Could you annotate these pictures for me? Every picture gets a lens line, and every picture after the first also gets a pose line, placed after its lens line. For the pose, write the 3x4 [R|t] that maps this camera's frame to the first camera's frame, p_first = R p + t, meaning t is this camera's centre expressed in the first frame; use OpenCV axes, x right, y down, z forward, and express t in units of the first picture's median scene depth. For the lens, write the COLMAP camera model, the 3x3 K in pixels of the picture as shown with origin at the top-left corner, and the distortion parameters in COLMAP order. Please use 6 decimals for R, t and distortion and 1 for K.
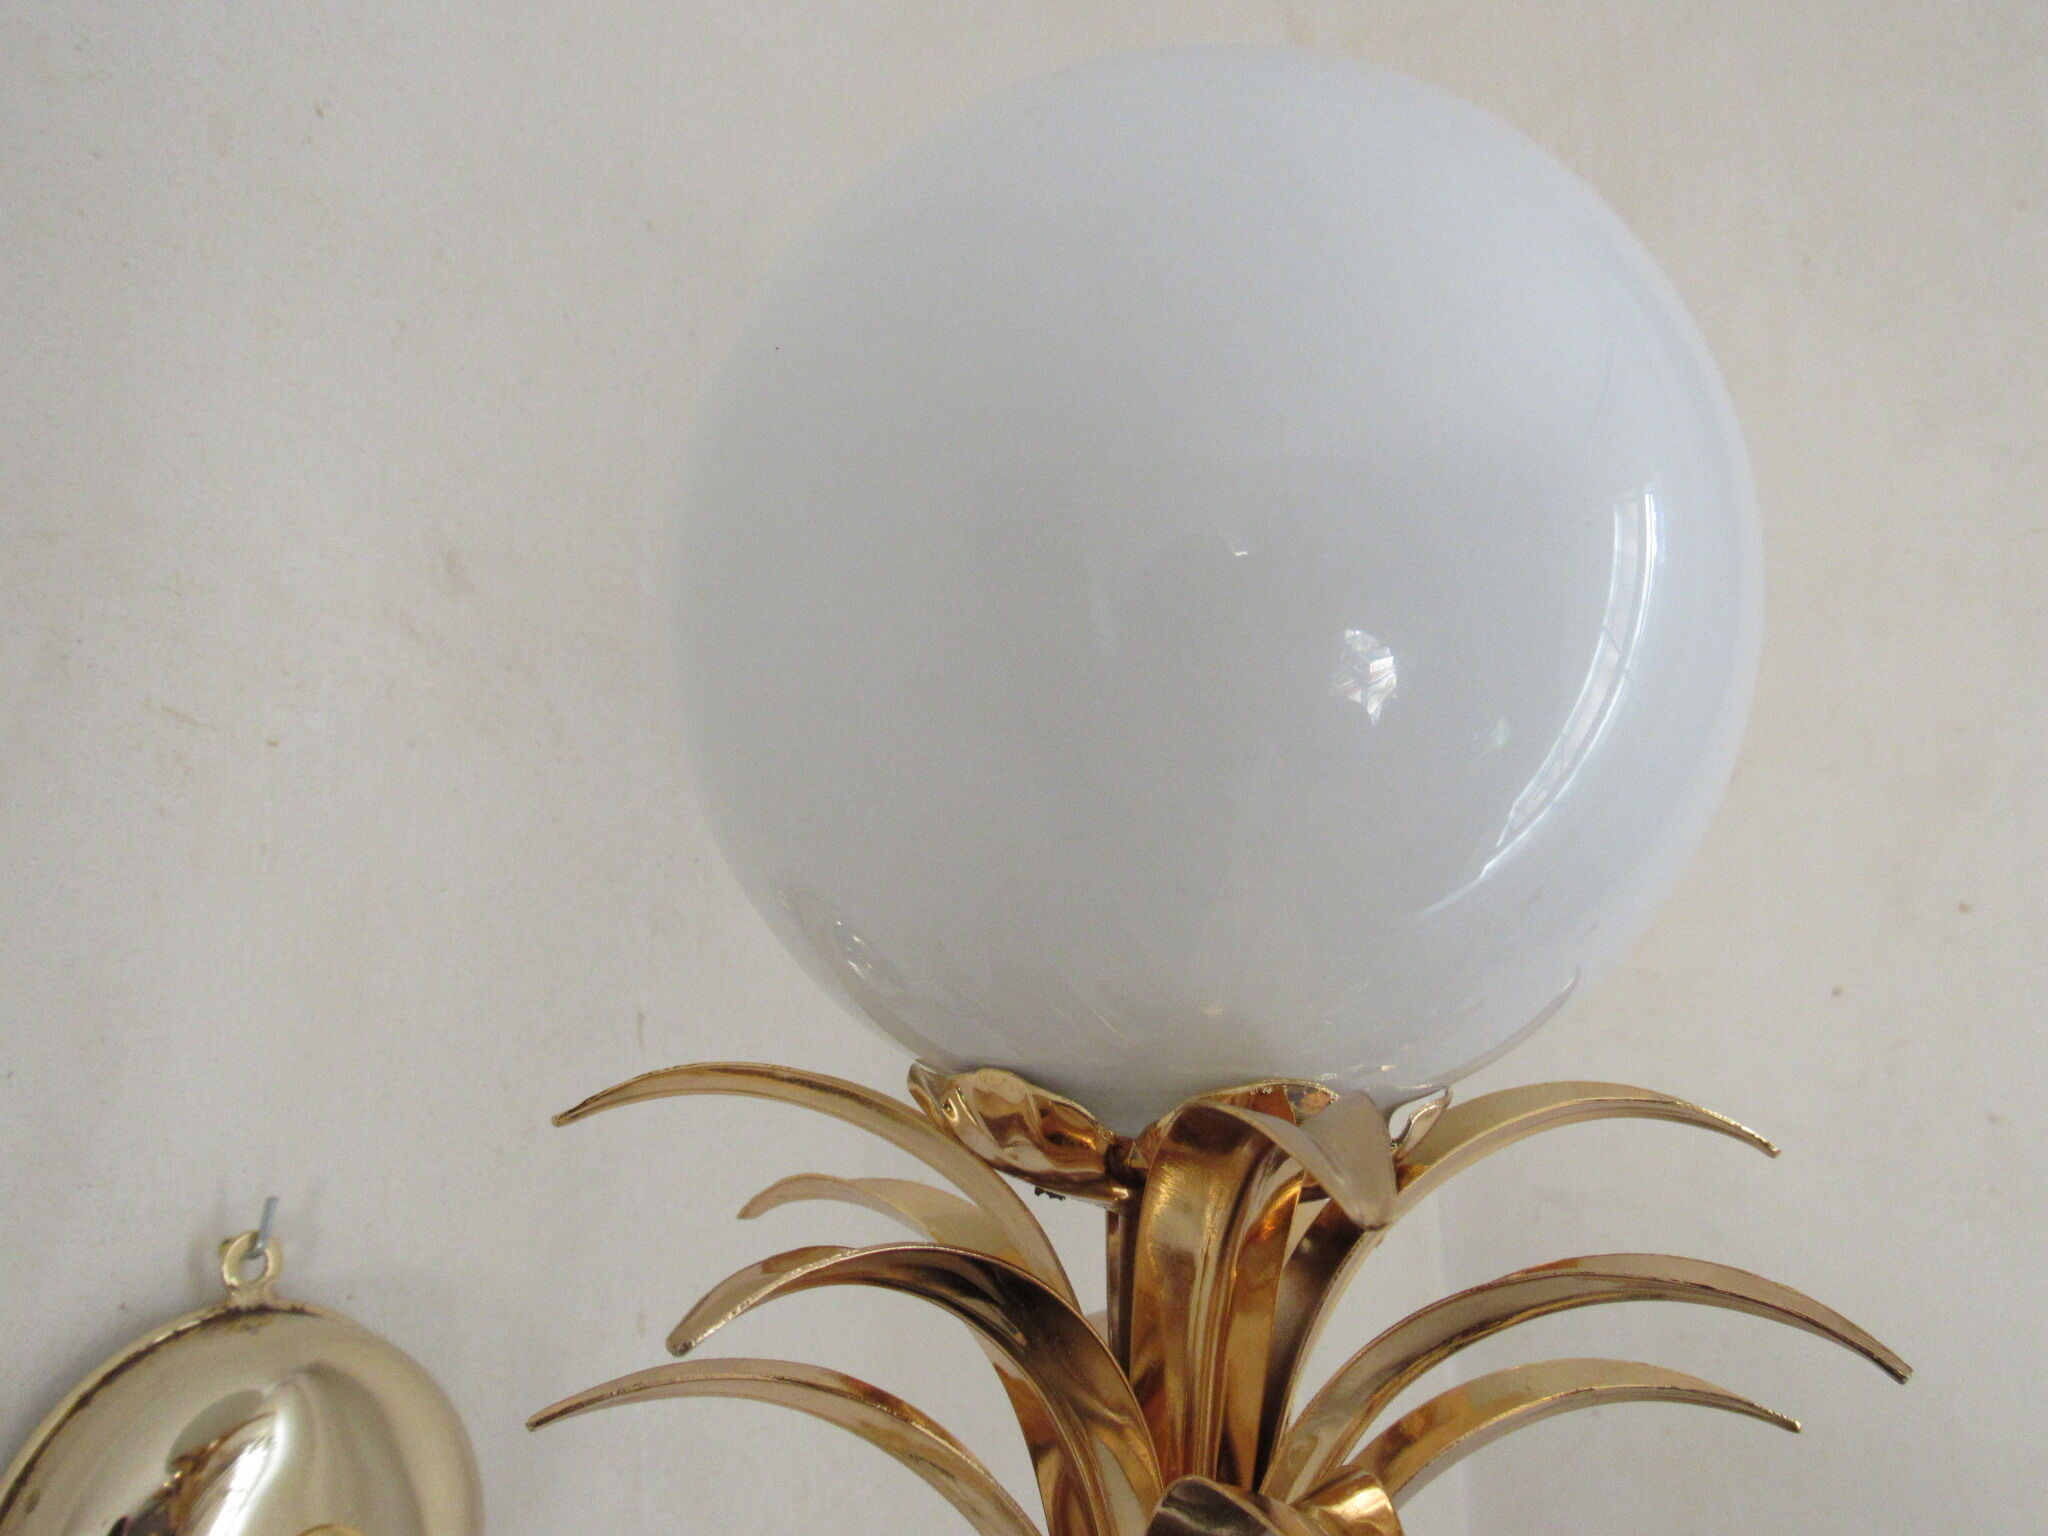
lens RADIAL K [[1681.6, 0, 1024.0], [0, 1681.6, 768.0], [0, 0, 1]] dist [-0.046115, 0.015435]
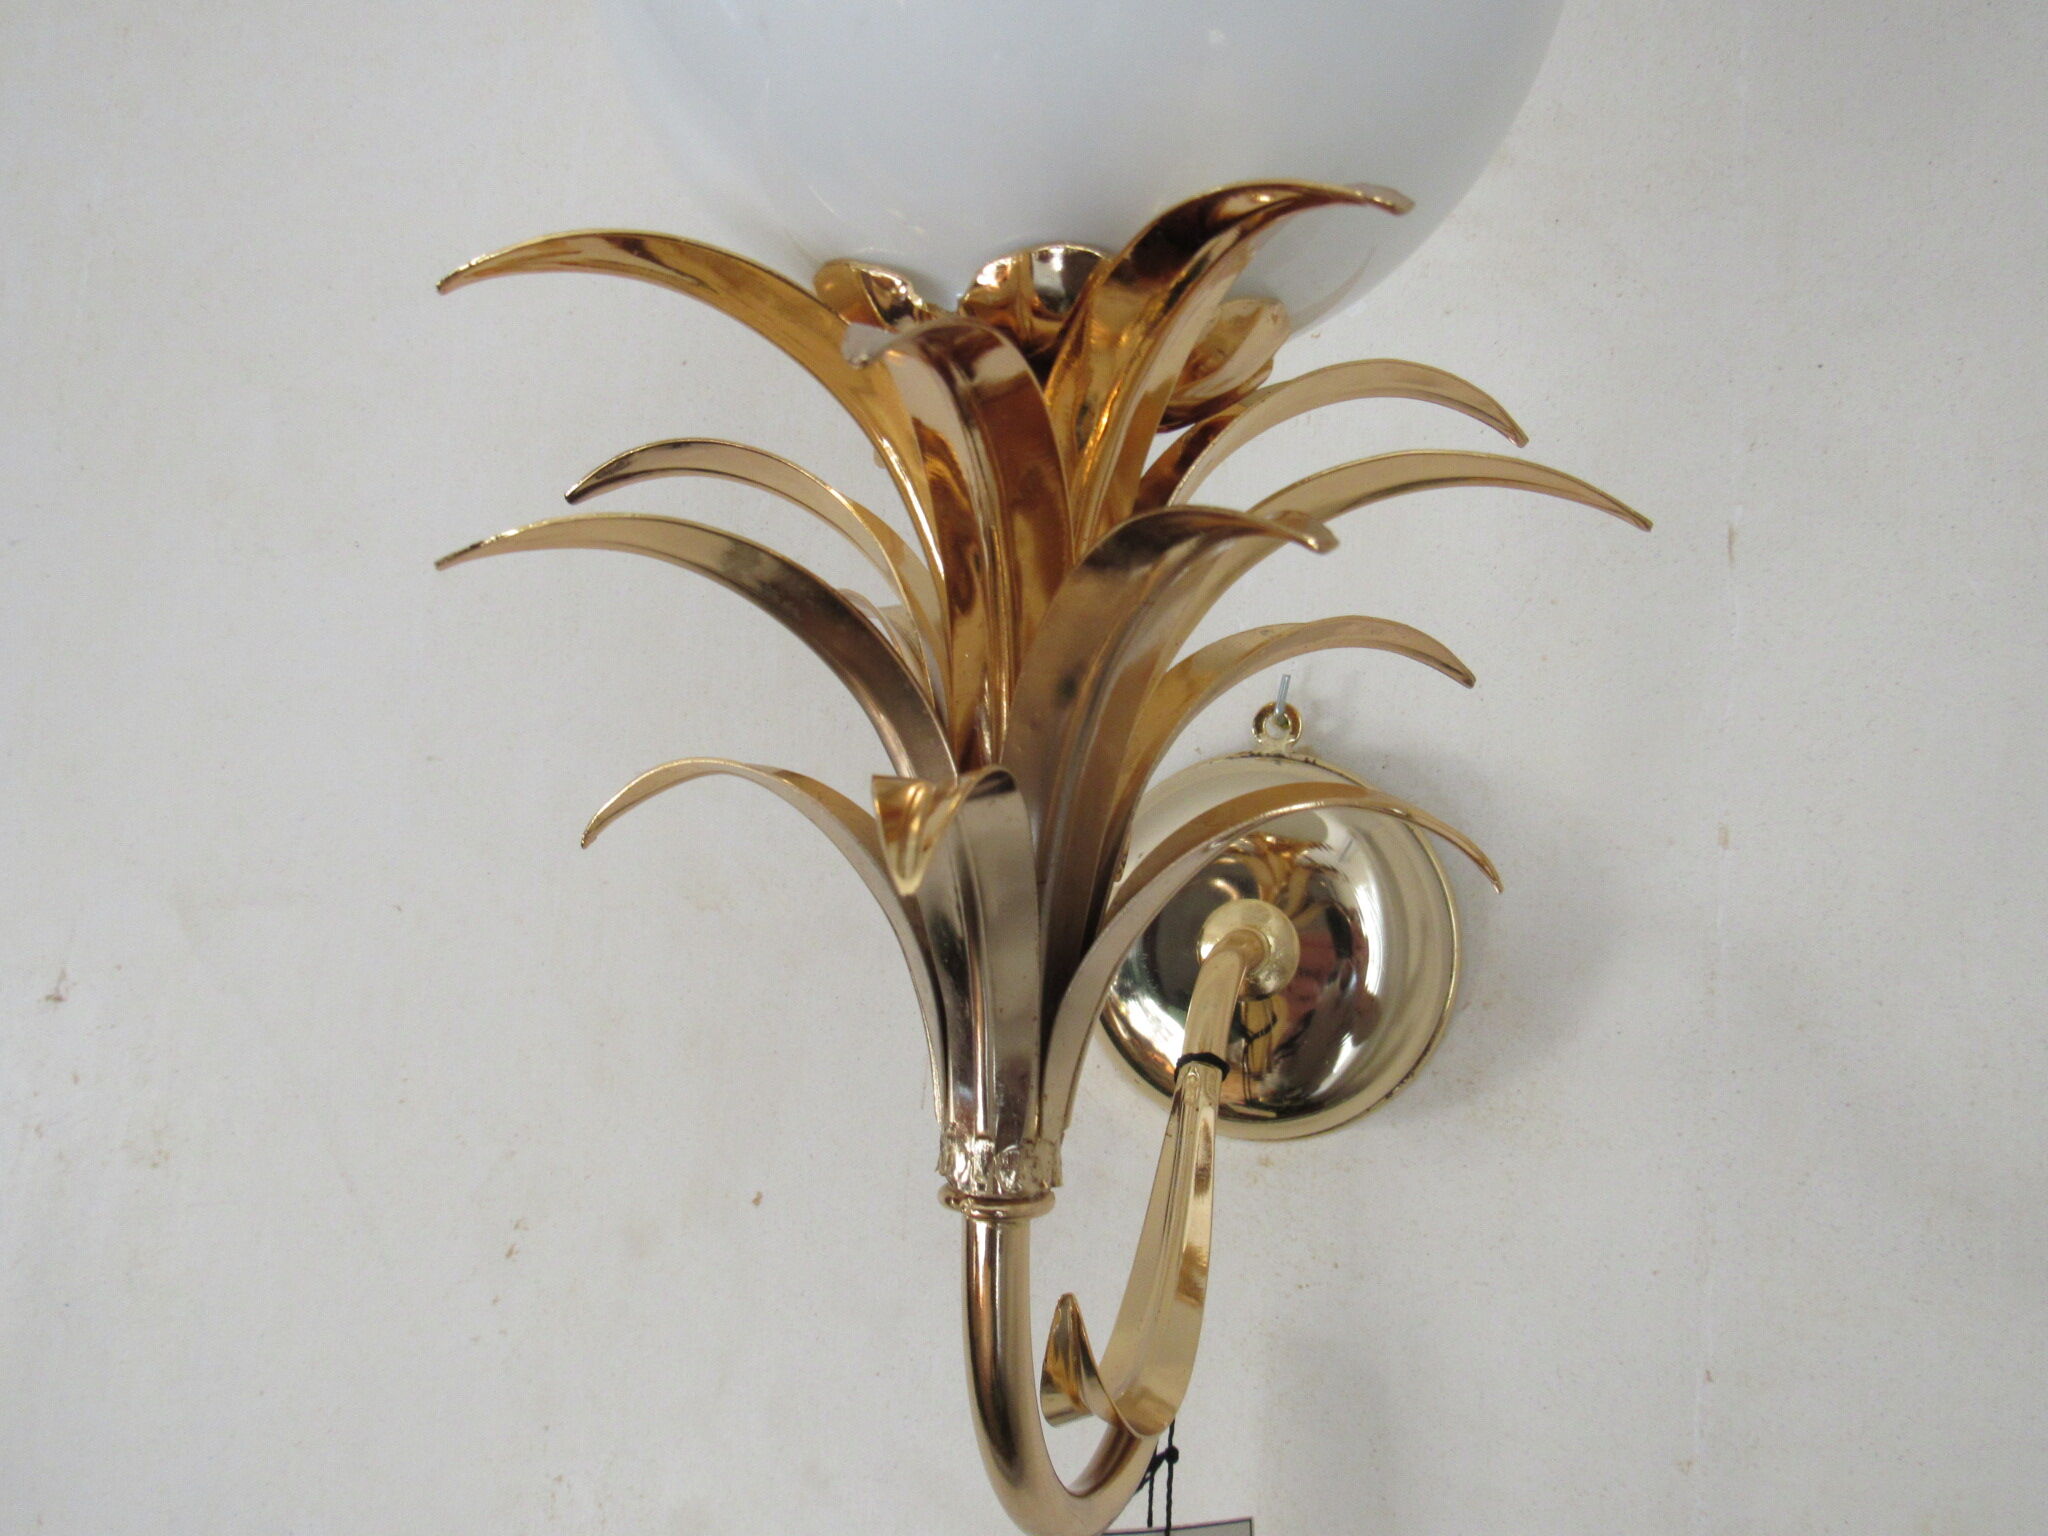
lens RADIAL K [[1670.4, 0, 1024.0], [0, 1670.4, 768.0], [0, 0, 1]] dist [-0.046555, 0.008026]
pose [[0.321002, -0.033469, -0.946487, 0.728705], [0.121221, 0.992607, 0.006012, 0.306030], [0.939289, -0.116664, 0.322686, 0.391997]]
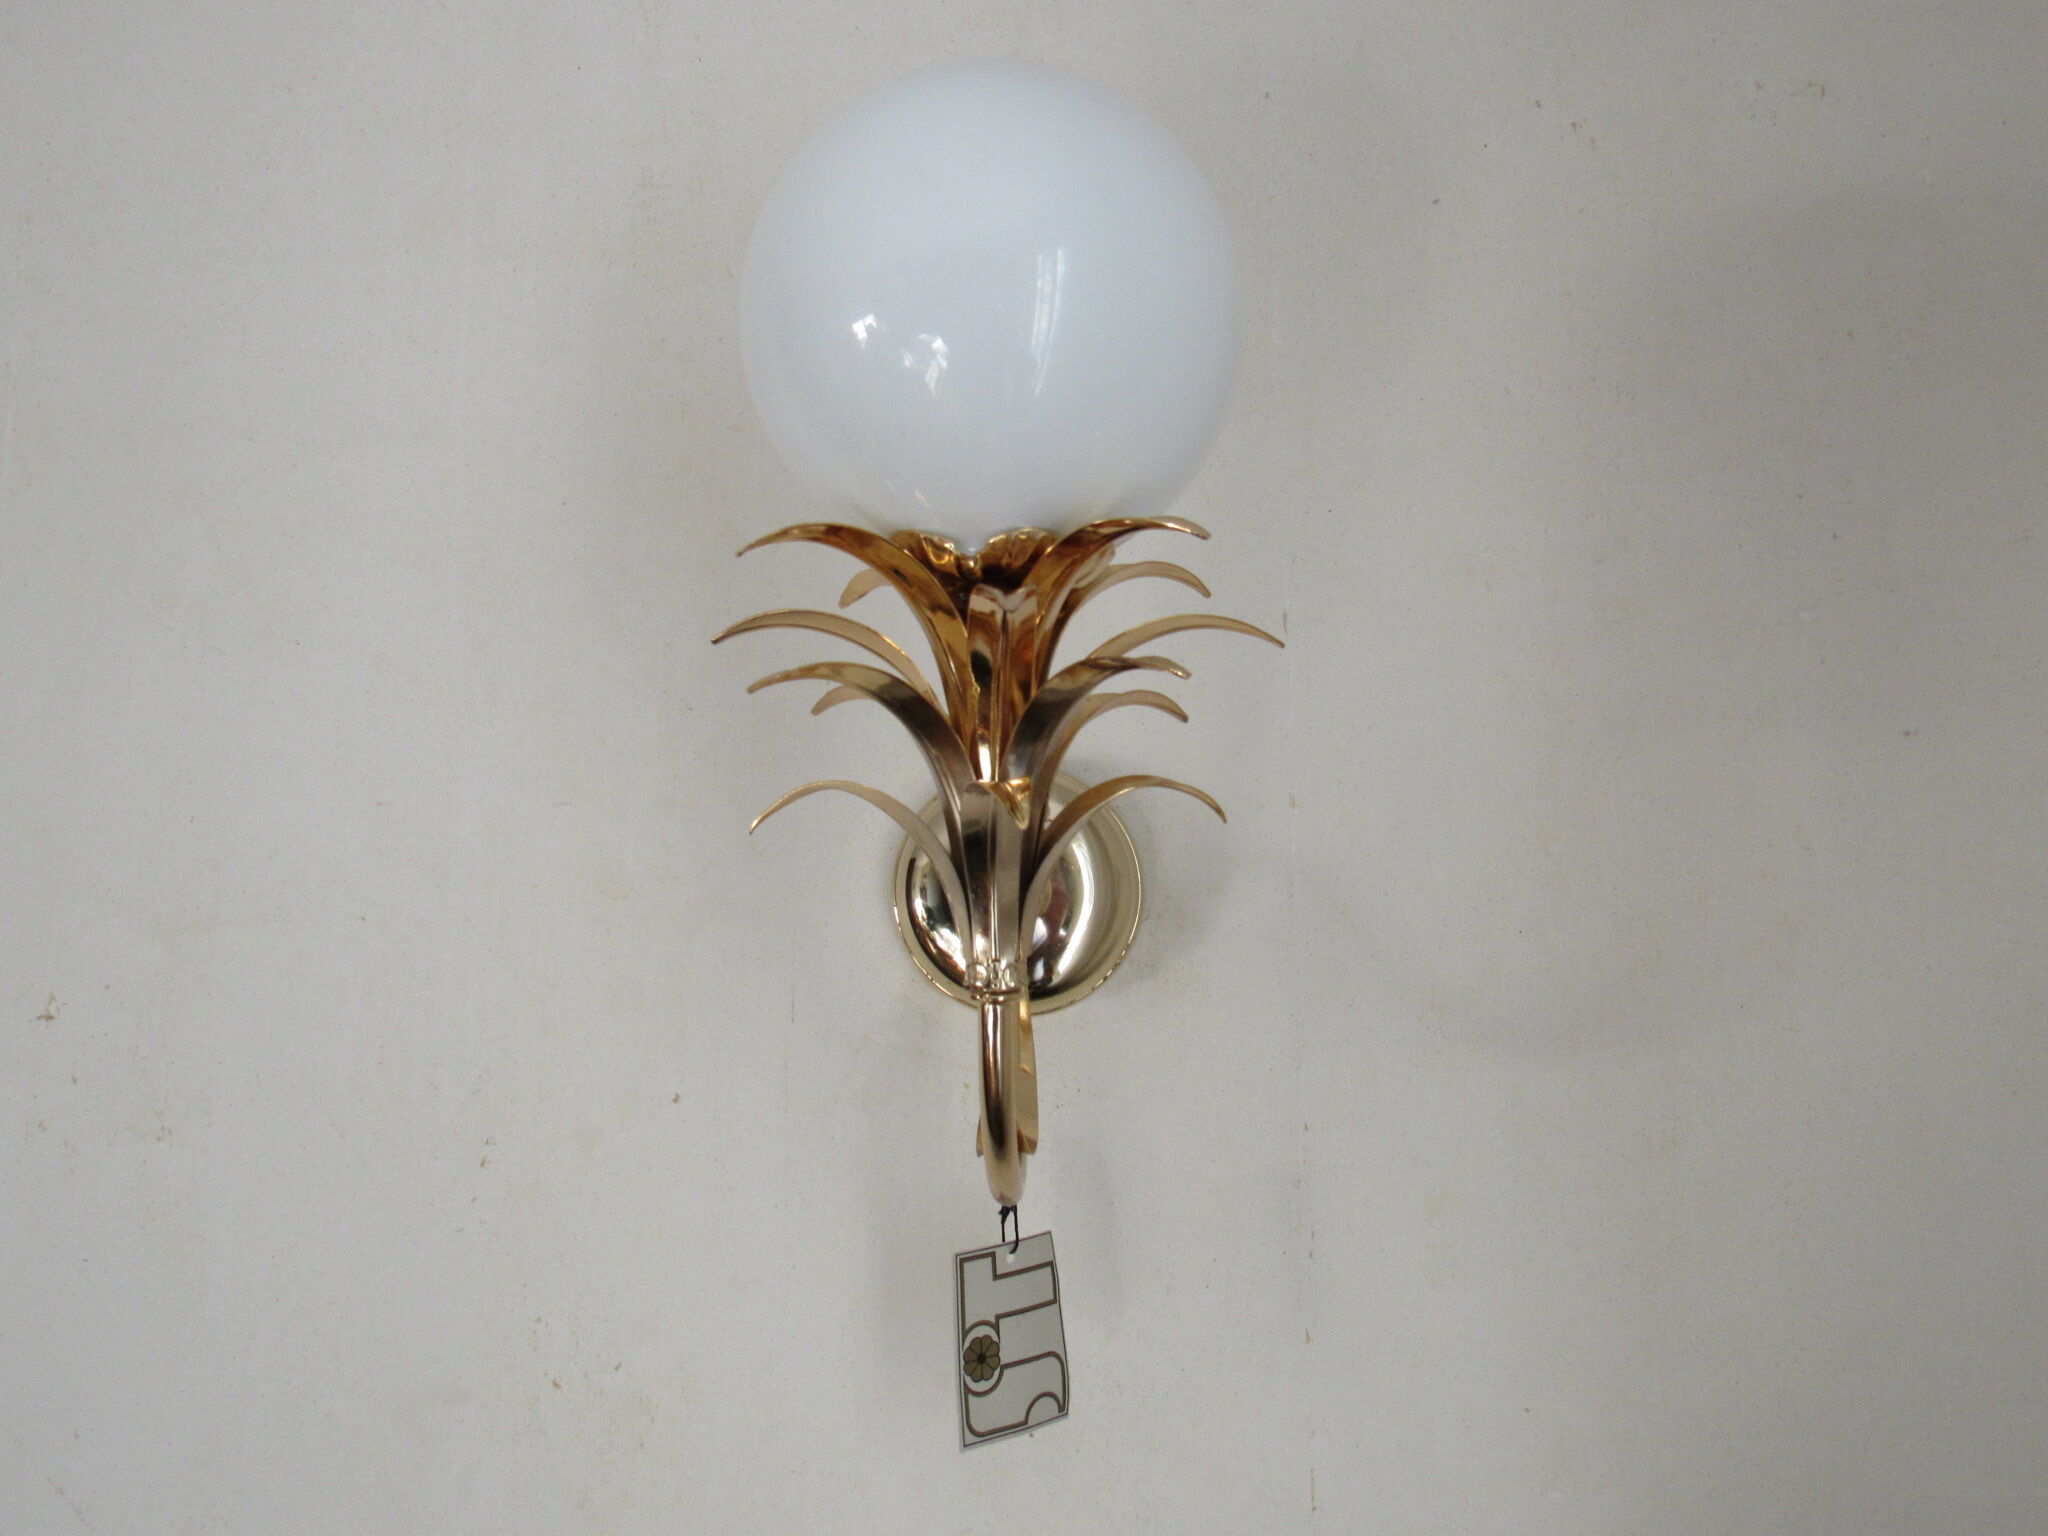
lens RADIAL K [[1688.5, 0, 1015.7], [0, 1688.5, 767.1], [0, 0, 1]] dist [-0.044211, 0.004105]
pose [[0.569505, -0.070588, -0.818951, 1.233985], [0.171203, 0.984642, 0.034186, 0.257457], [0.803961, -0.159676, 0.572844, -0.182823]]
